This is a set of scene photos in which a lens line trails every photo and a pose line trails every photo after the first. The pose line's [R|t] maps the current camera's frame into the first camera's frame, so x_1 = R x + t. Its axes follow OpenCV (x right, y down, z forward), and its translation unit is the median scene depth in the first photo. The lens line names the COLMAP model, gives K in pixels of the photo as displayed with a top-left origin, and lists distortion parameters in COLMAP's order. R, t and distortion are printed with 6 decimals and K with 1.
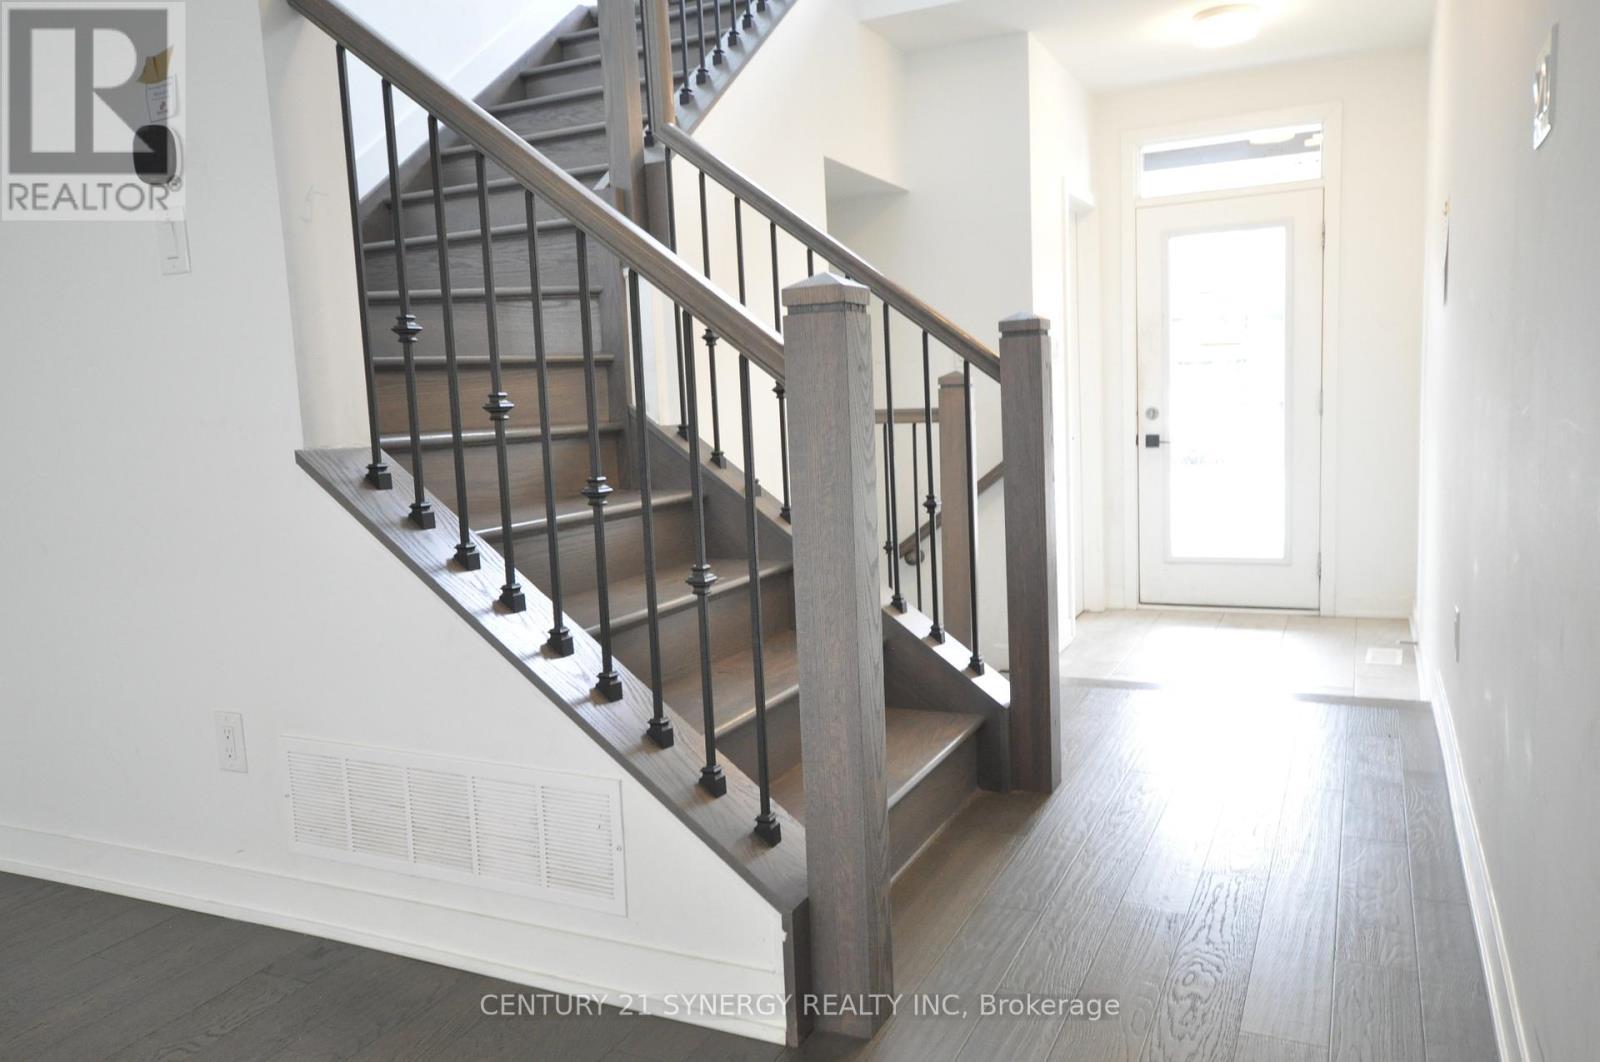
lens RADIAL K [[1112.8, 0, 800.0], [0, 1112.8, 531.0], [0, 0, 1]] dist [0.003868, 0.002215]
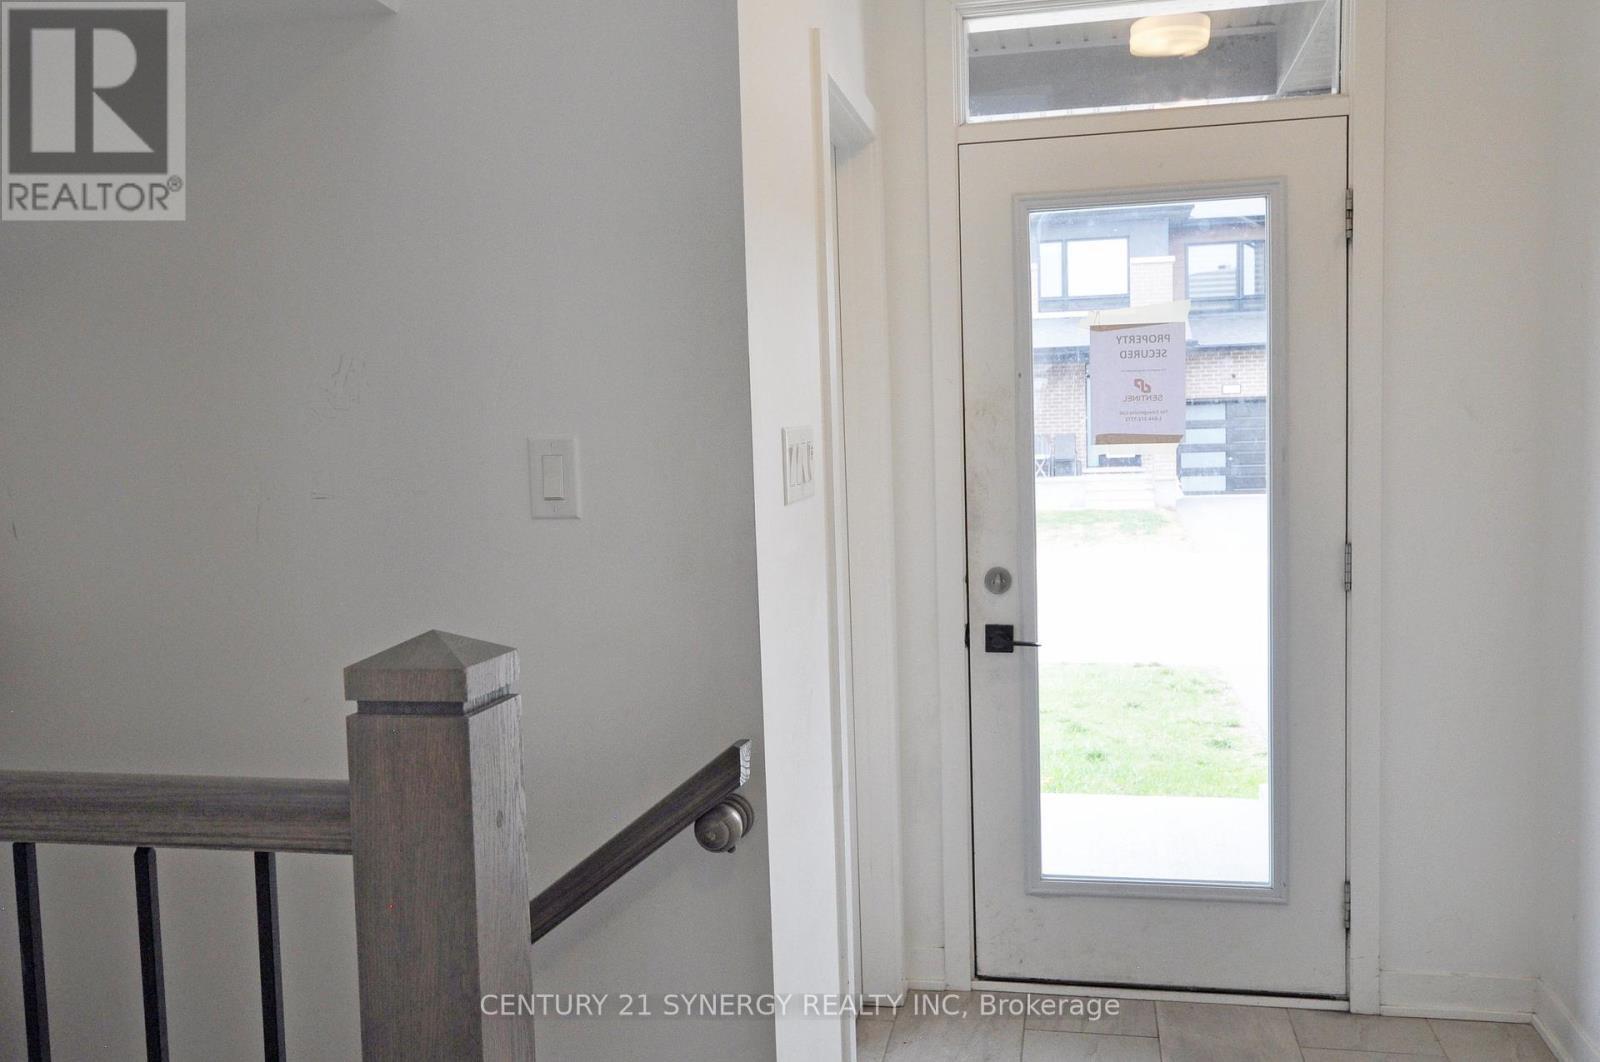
lens RADIAL K [[1112.8, 0, 800.0], [0, 1112.8, 531.0], [0, 0, 1]] dist [0.003868, 0.002215]
pose [[0.959528, -0.007901, 0.281502, 0.105515], [0.020905, 0.998847, -0.043224, -0.108924], [-0.280836, 0.047359, 0.958587, 0.578646]]
